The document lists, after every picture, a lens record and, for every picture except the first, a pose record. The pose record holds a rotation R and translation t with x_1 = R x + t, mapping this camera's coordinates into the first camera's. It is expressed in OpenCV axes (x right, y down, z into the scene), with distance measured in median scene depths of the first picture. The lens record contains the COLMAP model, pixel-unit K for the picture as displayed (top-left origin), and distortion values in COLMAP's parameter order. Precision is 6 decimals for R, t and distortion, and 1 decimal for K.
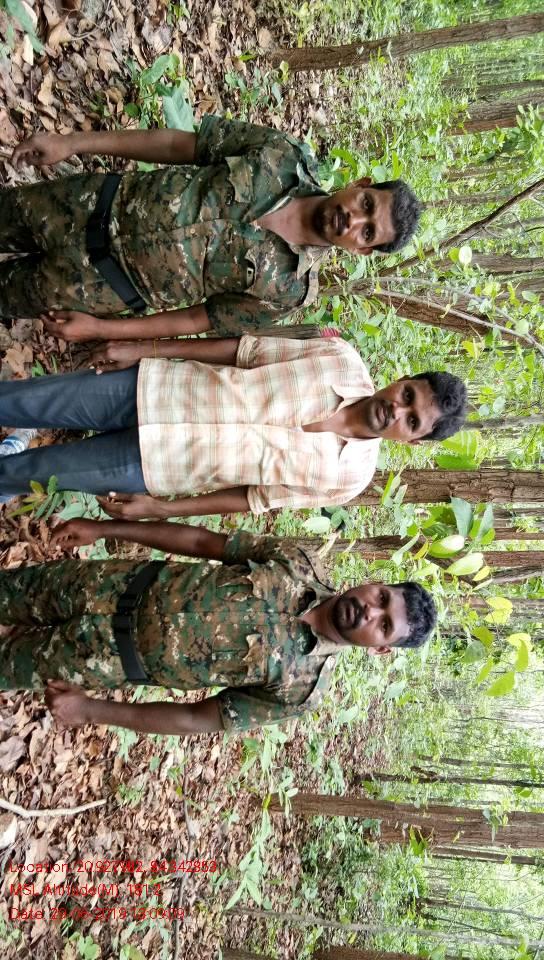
lens RADIAL K [[740.2, 0, 272.0], [0, 740.2, 480.0], [0, 0, 1]] dist [0.134737, -0.174014]
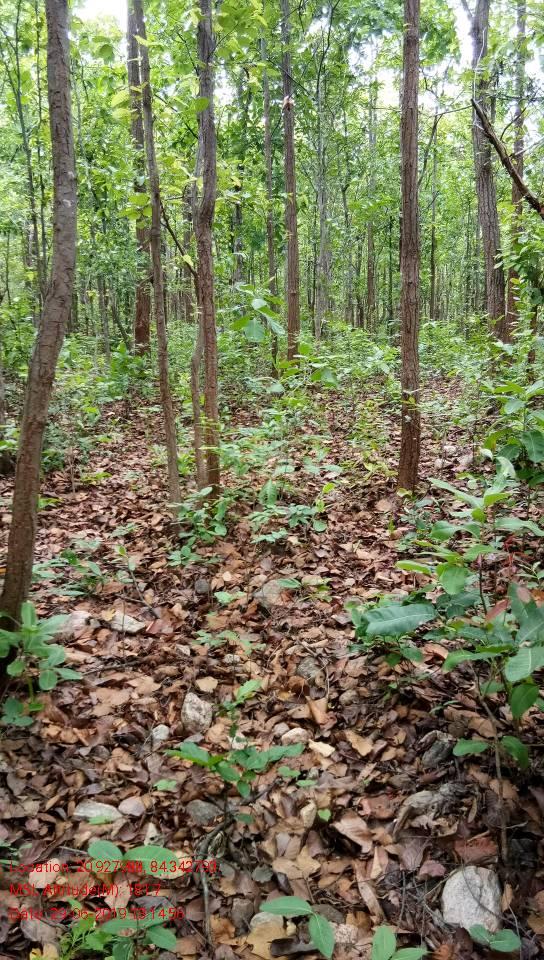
lens RADIAL K [[740.2, 0, 272.0], [0, 740.2, 480.0], [0, 0, 1]] dist [0.134737, -0.174014]
pose [[0.145546, -0.989224, -0.015893, 0.028979], [0.734651, 0.118822, -0.667959, 0.005421], [0.662649, 0.085543, 0.744028, 0.150622]]
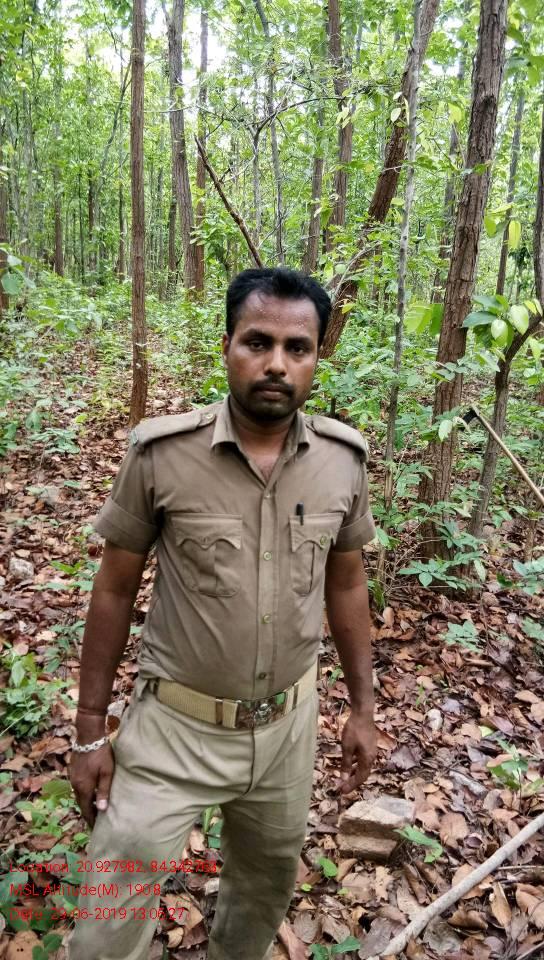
lens RADIAL K [[740.2, 0, 272.0], [0, 740.2, 480.0], [0, 0, 1]] dist [0.134737, -0.174014]
pose [[0.144408, -0.989354, -0.018022, -0.039900], [0.944967, 0.143287, -0.294118, 0.116329], [0.293569, 0.025442, 0.955599, -0.287527]]
